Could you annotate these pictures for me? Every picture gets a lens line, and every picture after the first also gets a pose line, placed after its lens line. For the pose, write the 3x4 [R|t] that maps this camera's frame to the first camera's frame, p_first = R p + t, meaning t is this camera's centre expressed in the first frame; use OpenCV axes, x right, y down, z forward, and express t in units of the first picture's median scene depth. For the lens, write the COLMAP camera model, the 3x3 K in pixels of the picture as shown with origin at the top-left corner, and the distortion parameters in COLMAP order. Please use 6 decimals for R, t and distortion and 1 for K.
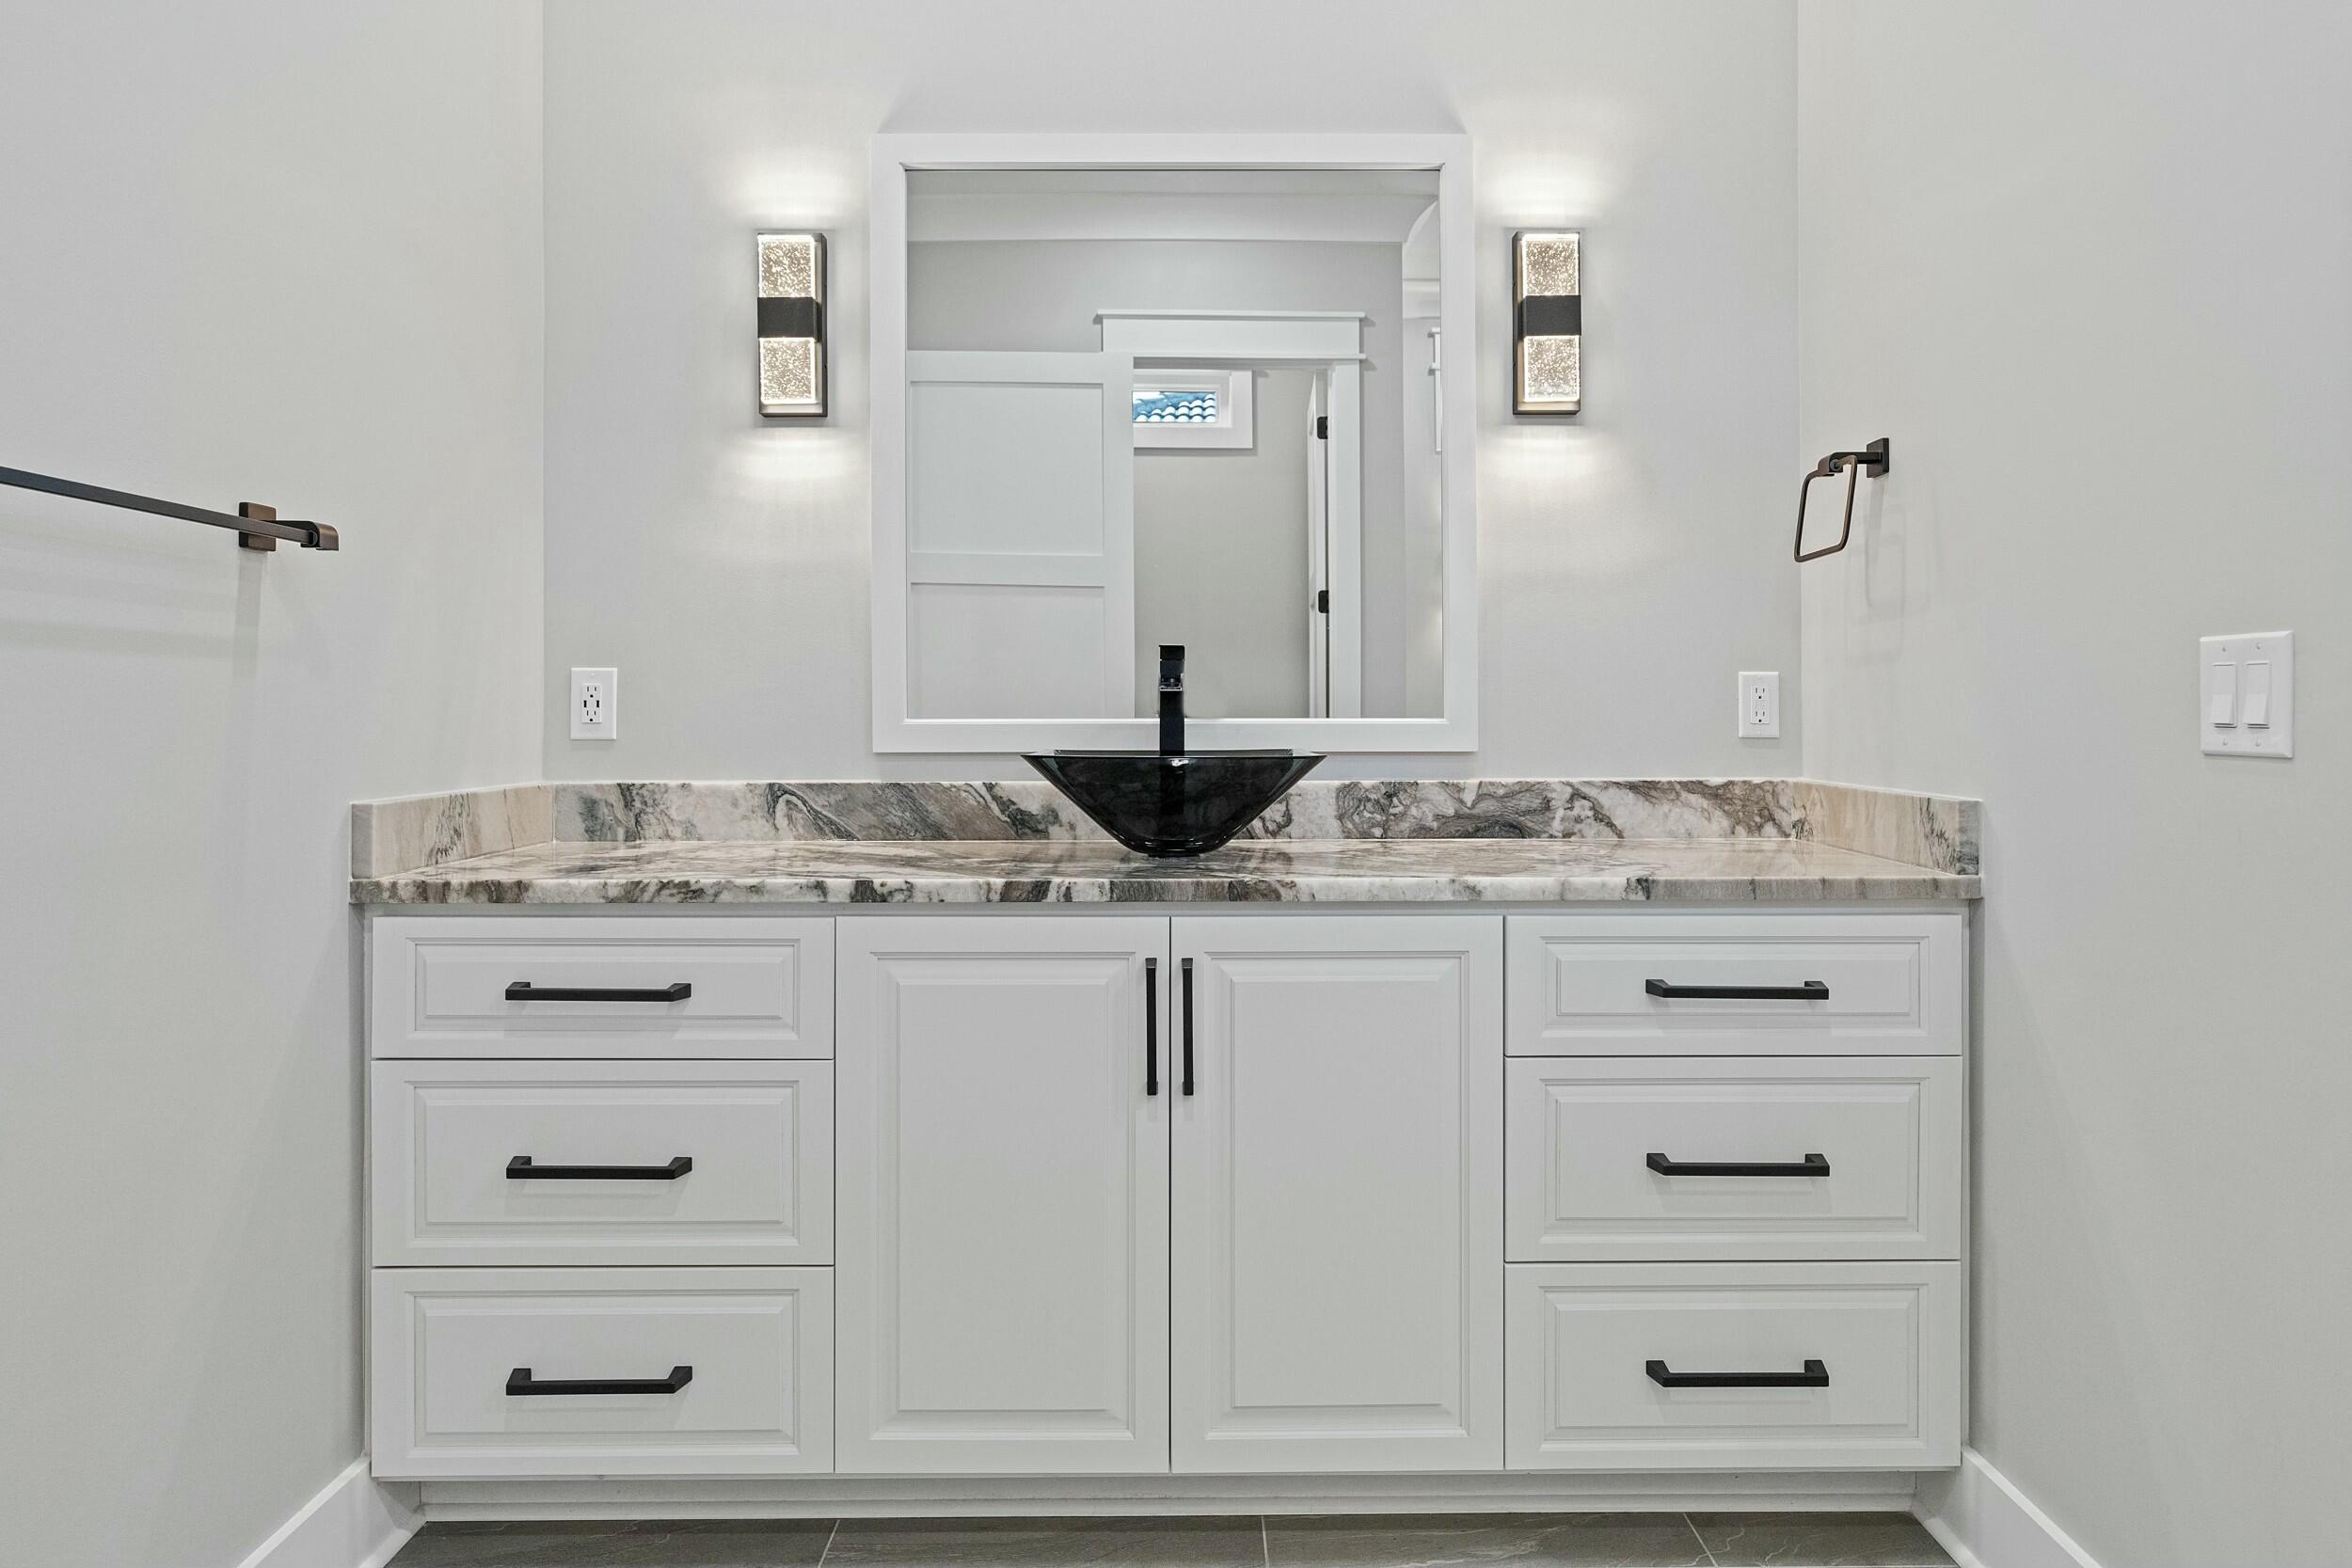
lens RADIAL K [[1424.1, 0, 1202.2], [0, 1424.1, 699.2], [0, 0, 1]] dist [-0.007743, 0.002091]
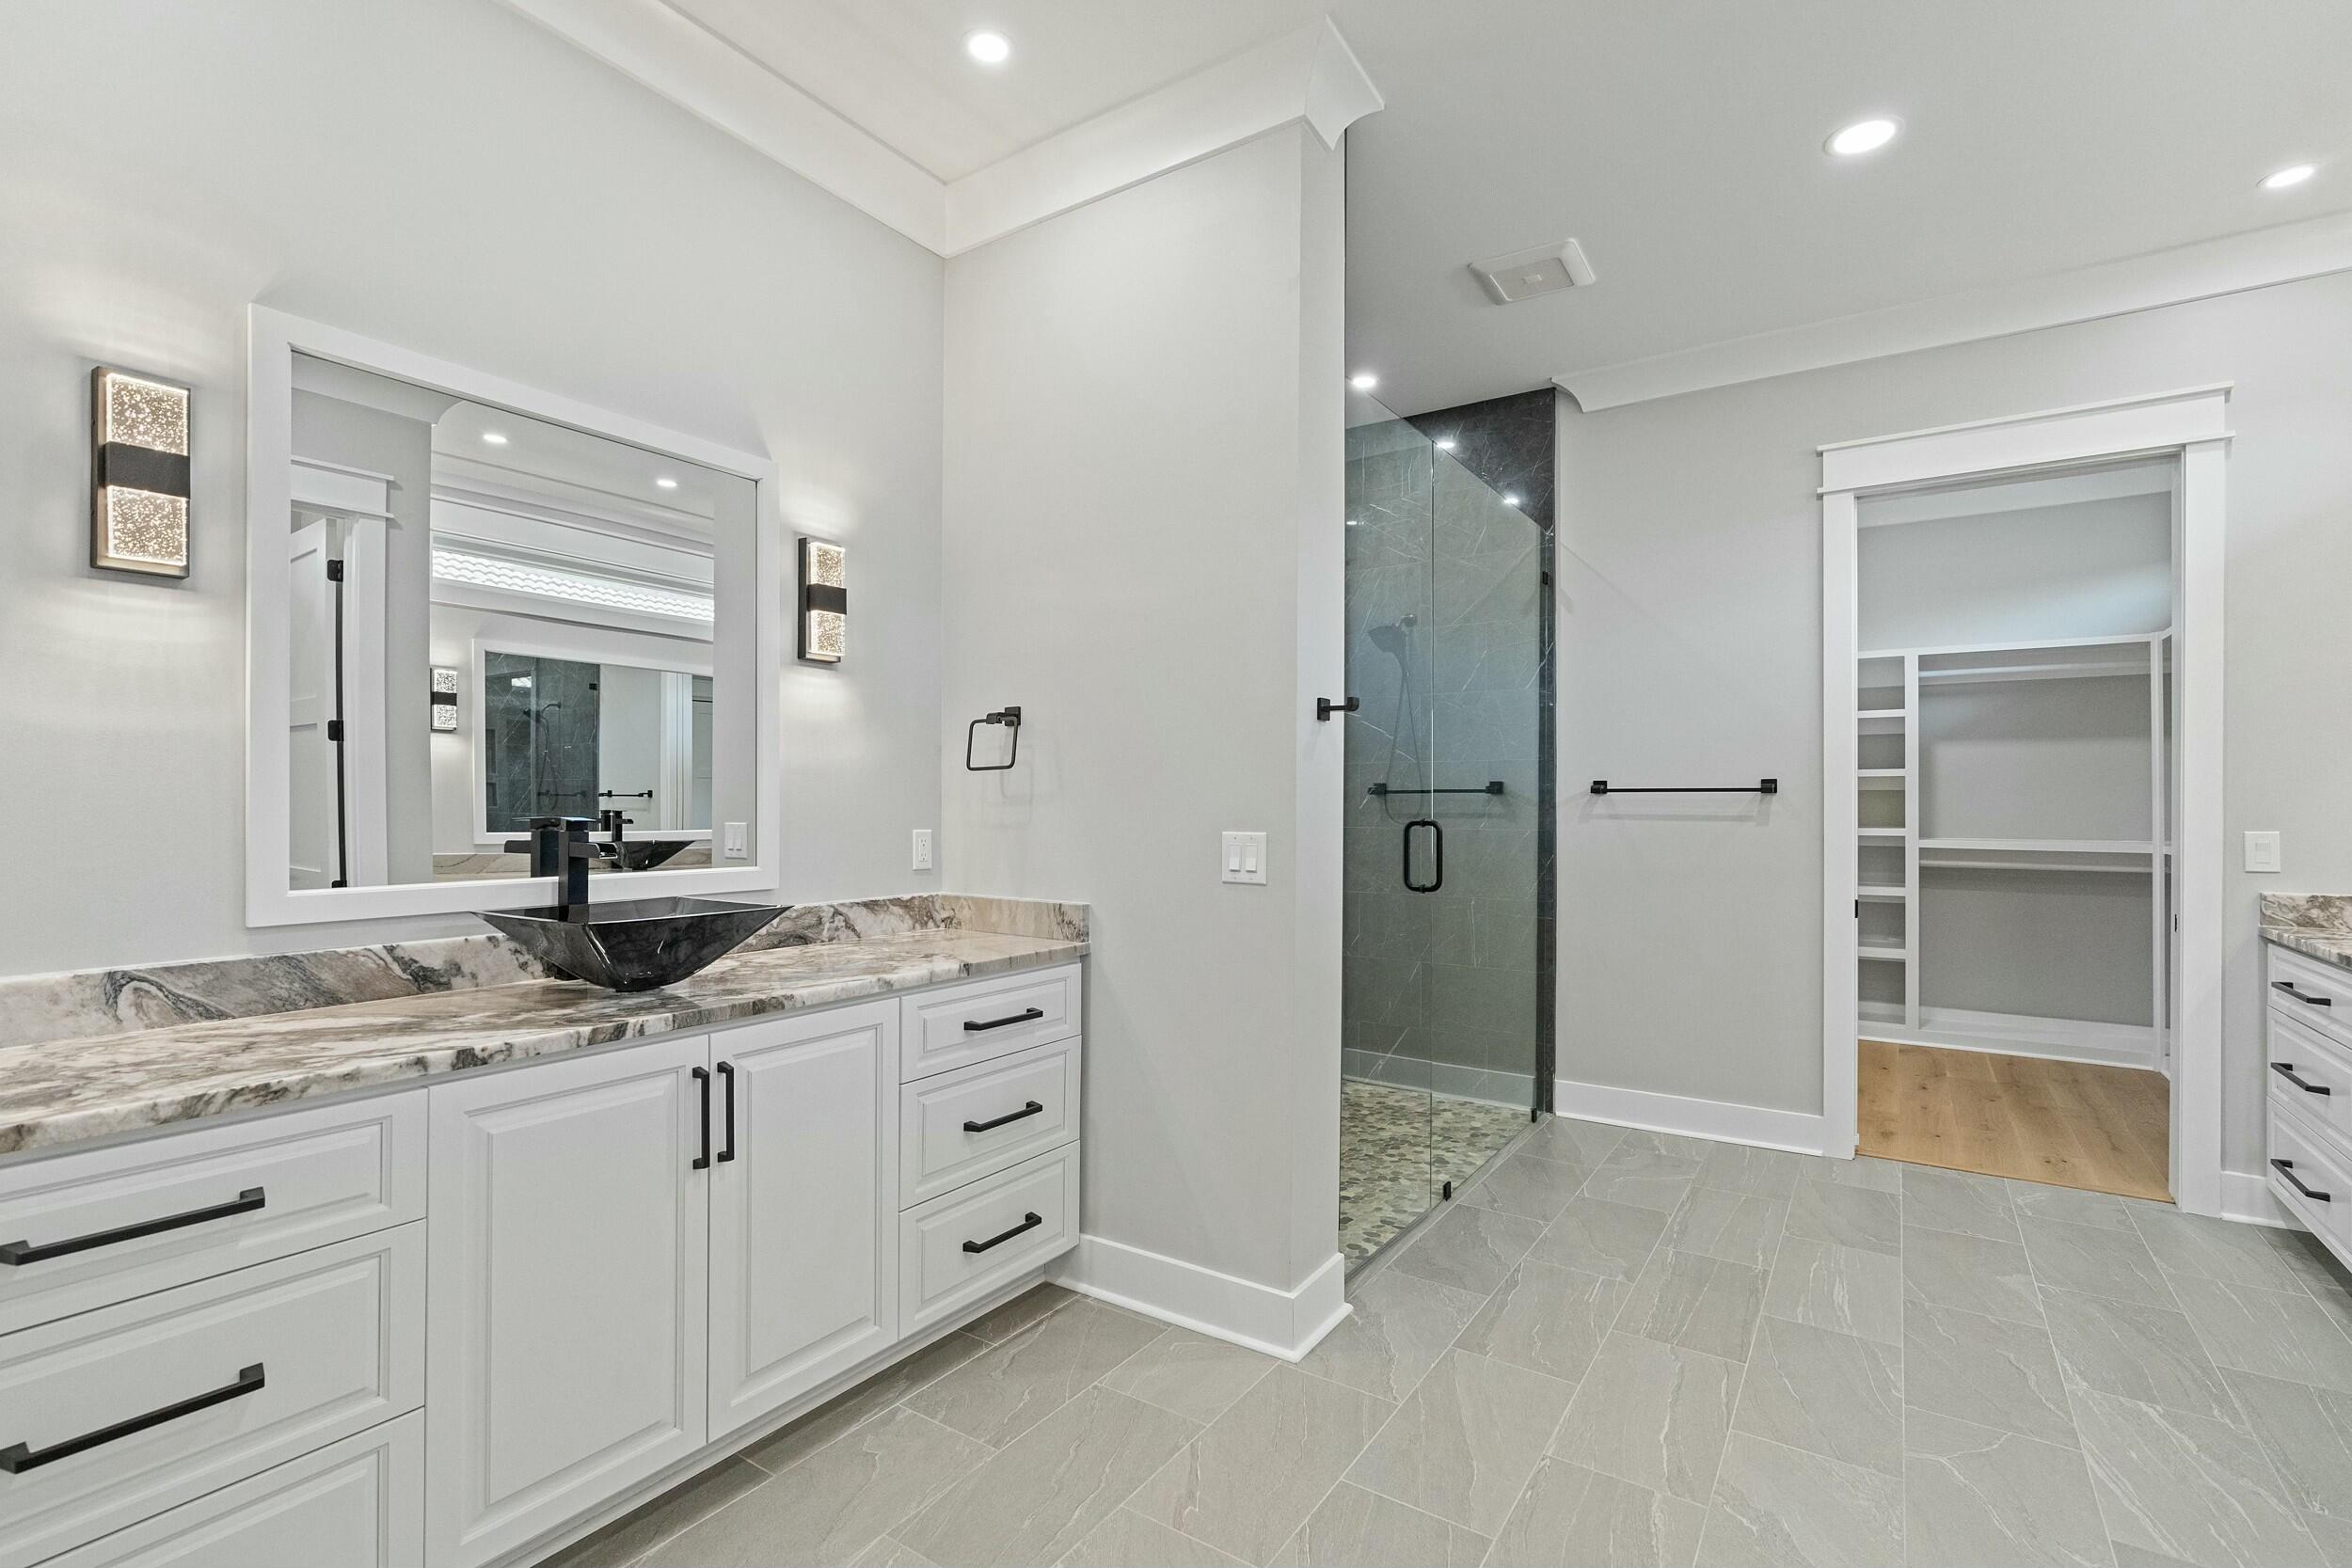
lens RADIAL K [[1057.0, 0, 1197.1], [0, 1057.0, 793.1], [0, 0, 1]] dist [-0.008979, 0.004423]
pose [[0.558313, 0.012864, 0.829530, -0.511804], [-0.012708, 0.999895, -0.006952, -0.064524], [-0.829533, -0.006661, 0.558418, 0.046219]]
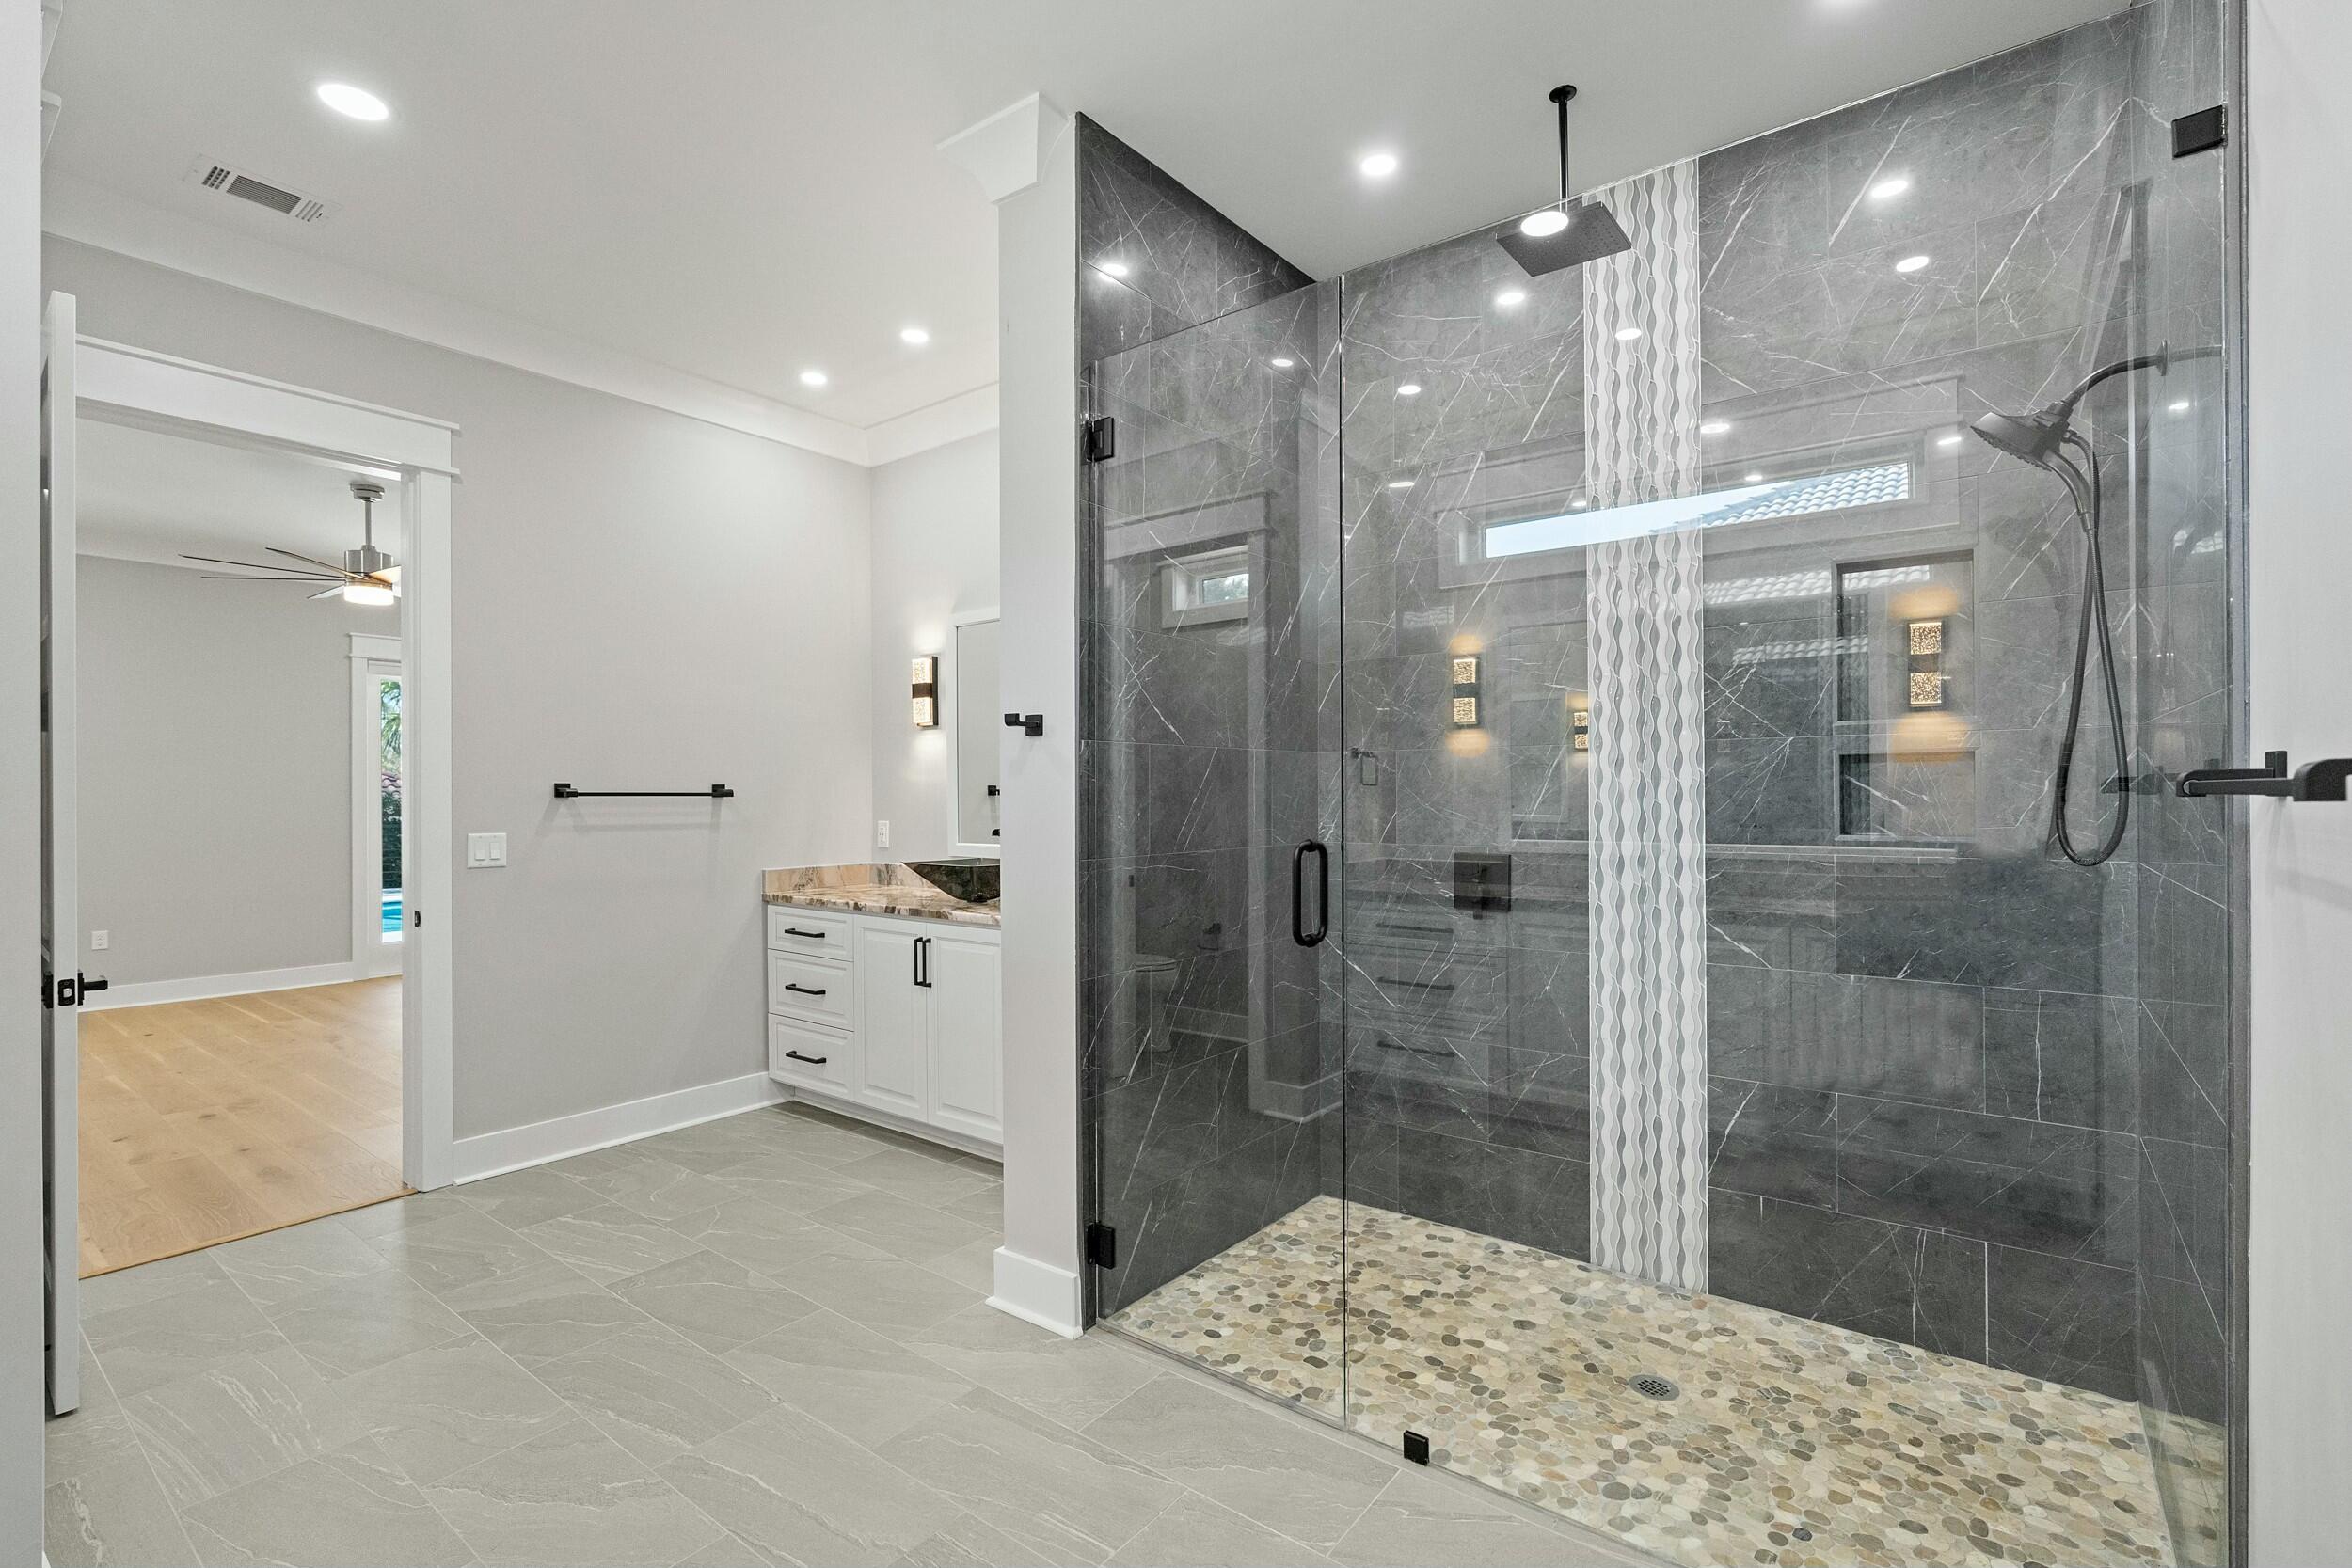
lens RADIAL K [[1057.0, 0, 1192.2], [0, 1057.0, 799.1], [0, 0, 1]] dist [-0.008979, 0.004423]
pose [[0.789077, -0.001830, -0.614291, 1.400968], [0.008020, 0.999941, 0.007323, -0.082935], [0.614242, -0.010705, 0.789045, -0.254823]]
